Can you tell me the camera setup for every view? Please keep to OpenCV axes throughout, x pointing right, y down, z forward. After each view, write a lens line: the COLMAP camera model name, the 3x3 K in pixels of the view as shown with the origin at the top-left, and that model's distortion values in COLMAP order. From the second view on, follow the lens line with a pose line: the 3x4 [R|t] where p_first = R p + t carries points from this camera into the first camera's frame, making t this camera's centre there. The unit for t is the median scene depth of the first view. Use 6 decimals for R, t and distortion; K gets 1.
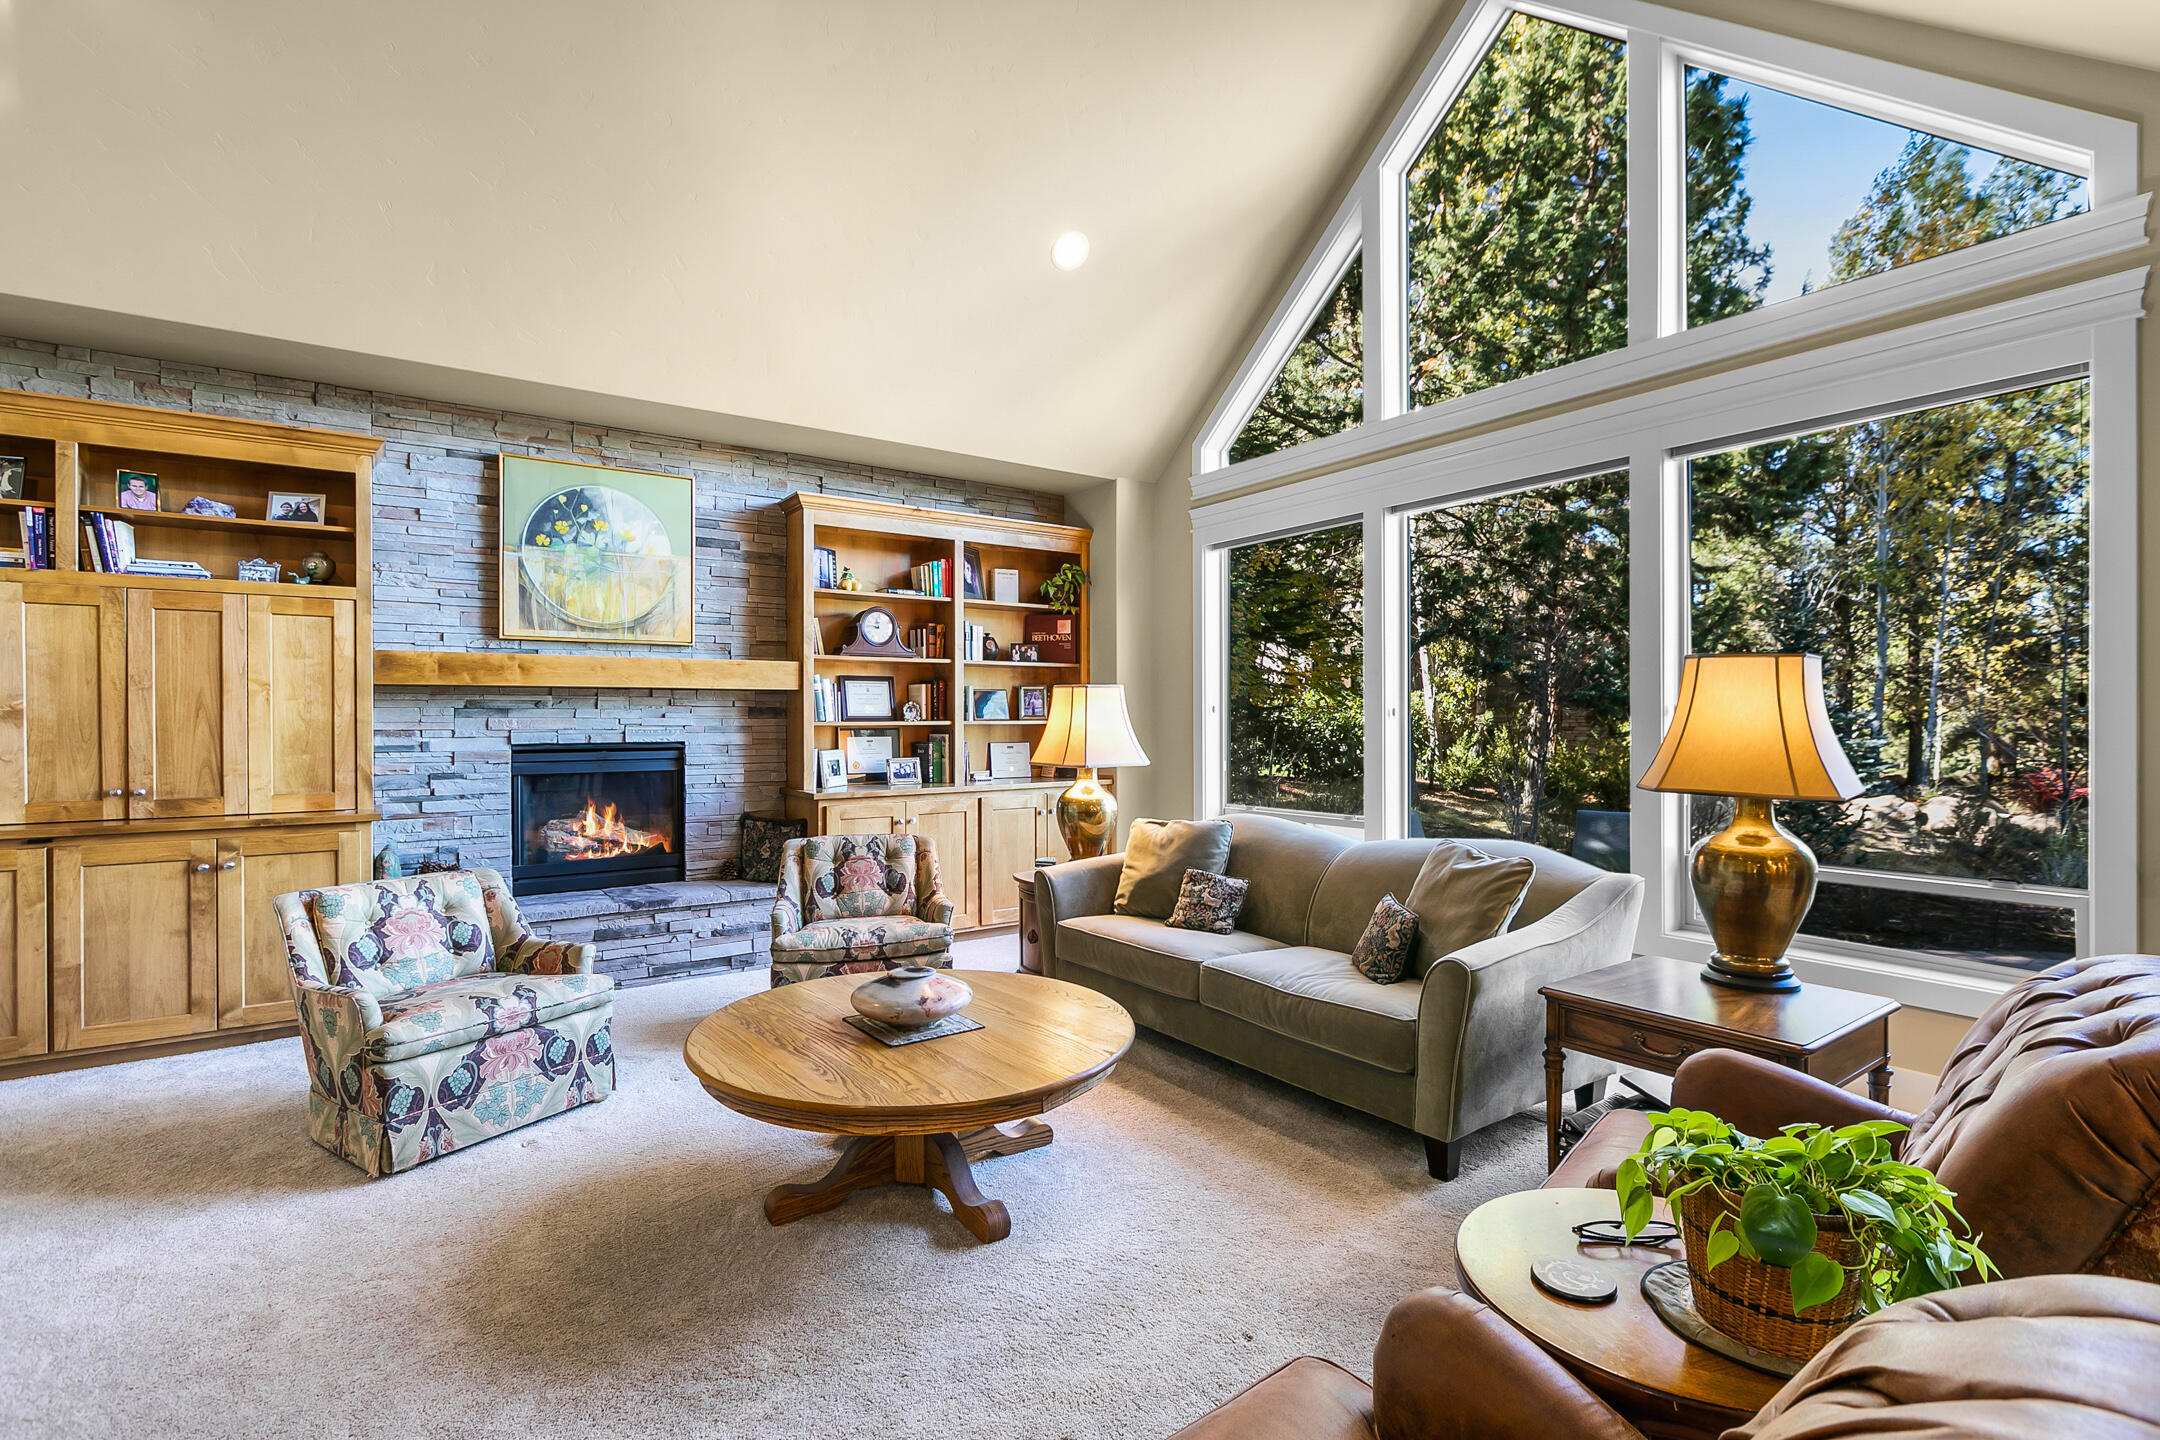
lens RADIAL K [[1003.0, 0, 1081.5], [0, 1003.0, 716.2], [0, 0, 1]] dist [-0.003746, -0.000757]
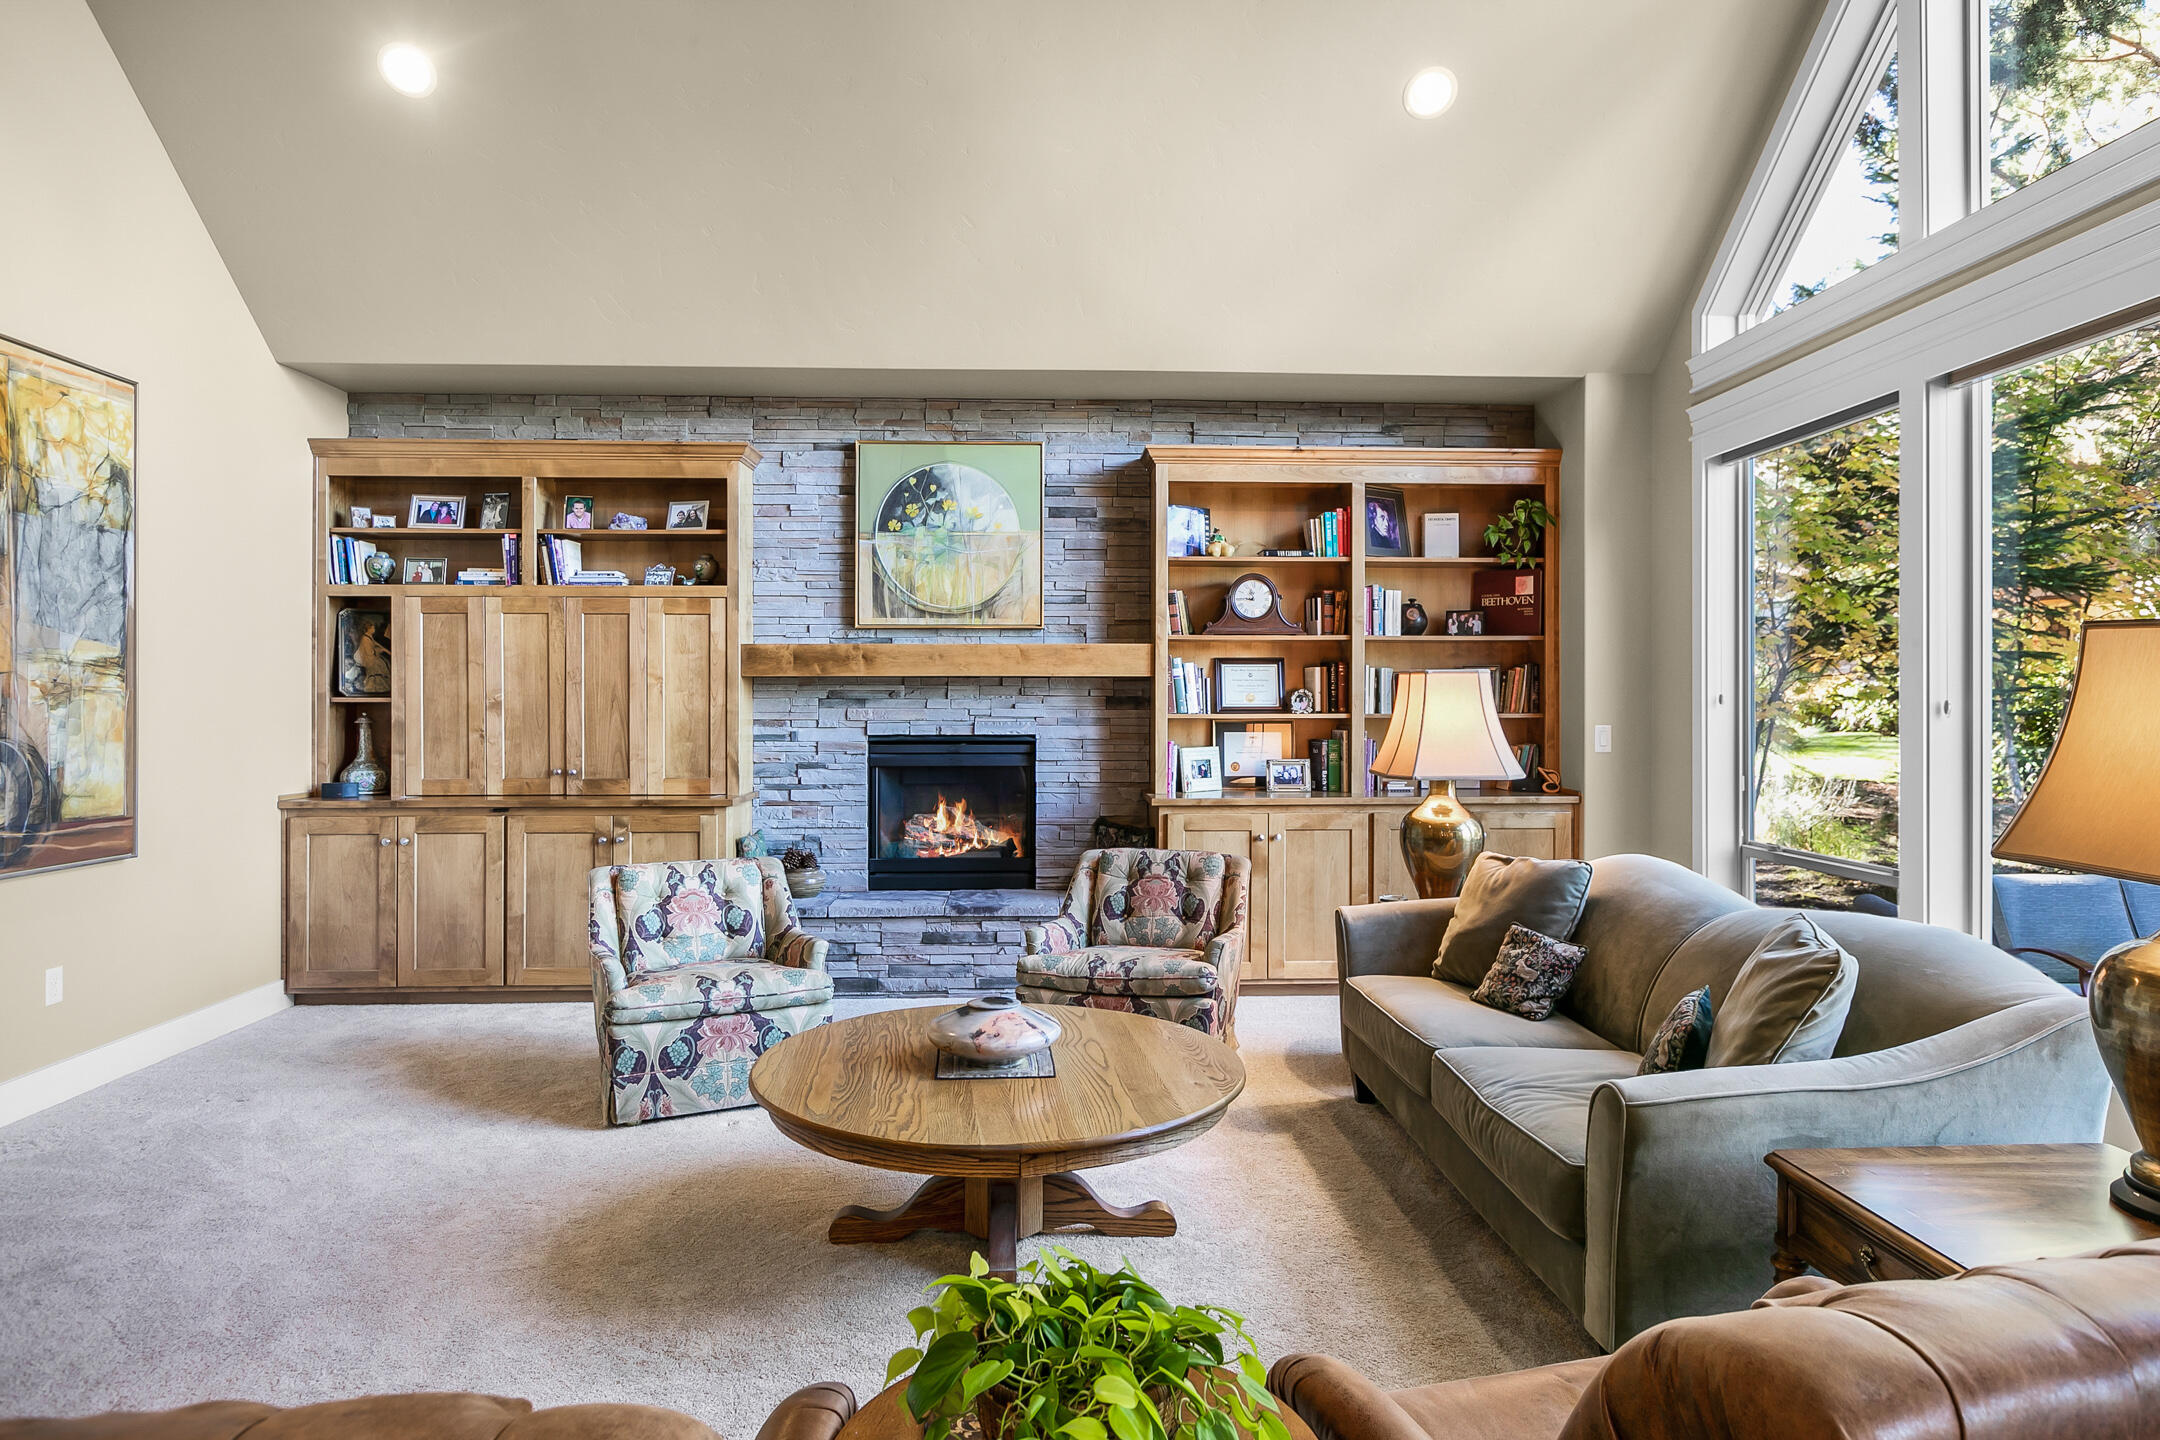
lens RADIAL K [[1295.7, 0, 1071.5], [0, 1295.7, 694.4], [0, 0, 1]] dist [-0.009262, 0.010671]
pose [[0.842112, 0.000222, -0.539303, 0.289920], [-0.001426, 0.999997, -0.001816, -0.010165], [0.539301, 0.002298, 0.842110, 0.036285]]
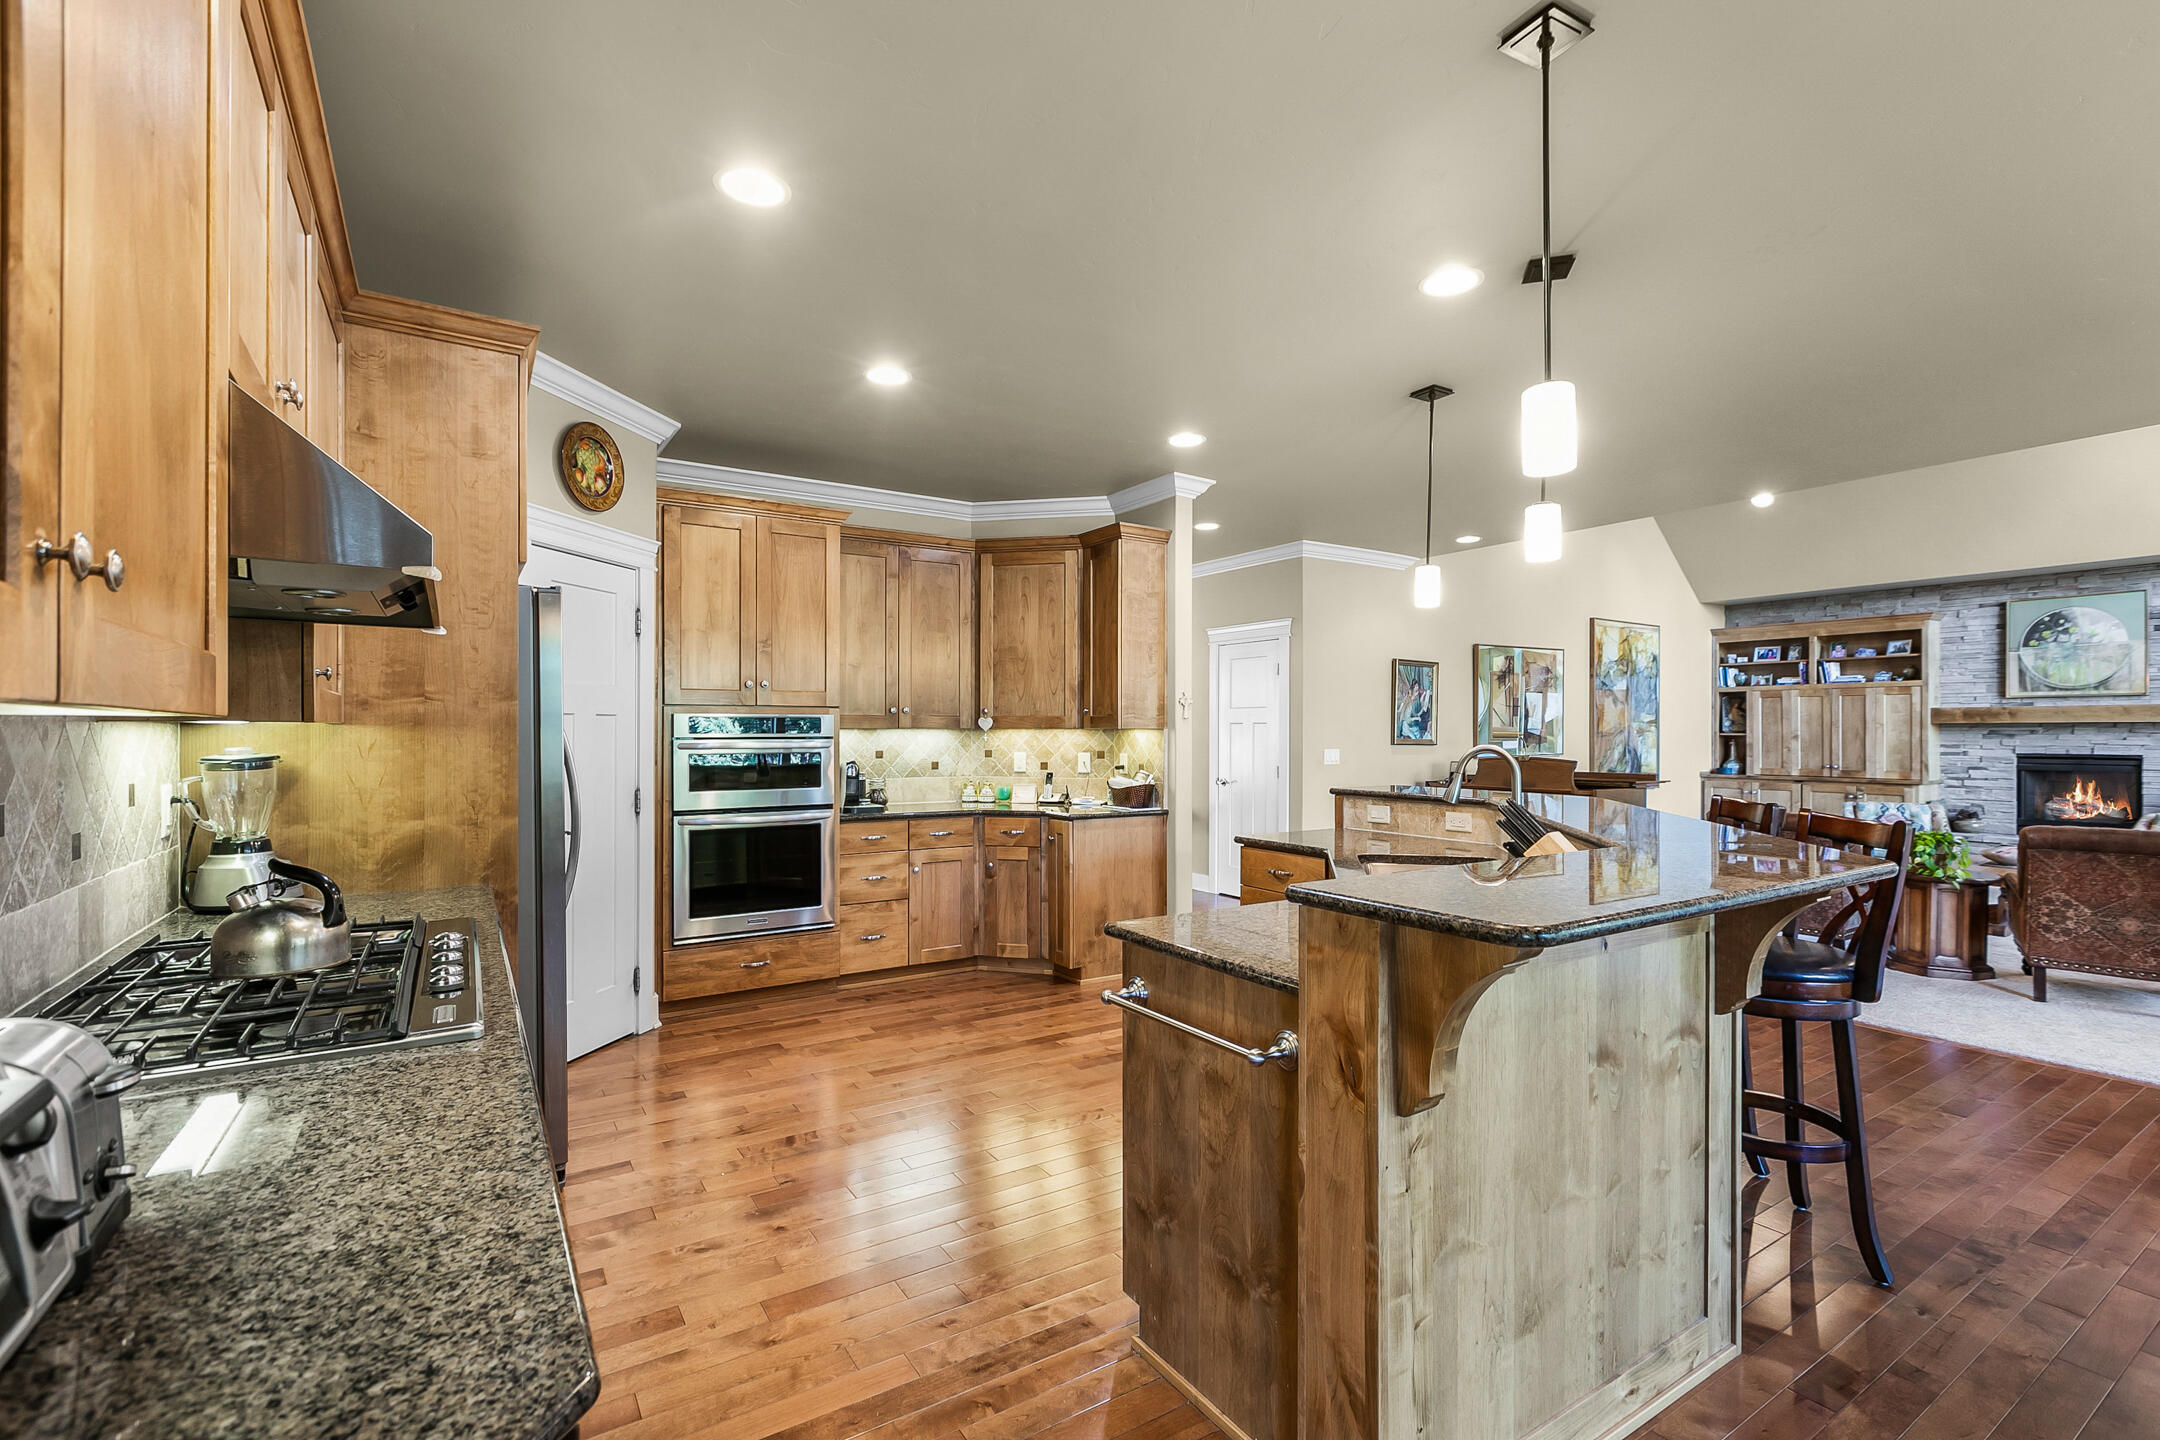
lens RADIAL K [[954.0, 0, 1096.3], [0, 954.0, 734.1], [0, 0, 1]] dist [-0.009146, 0.001929]
pose [[-0.027676, 0.003898, -0.999609, 1.285016], [0.000371, 0.999992, 0.003890, -0.016098], [0.999617, -0.000263, -0.027678, -0.695691]]
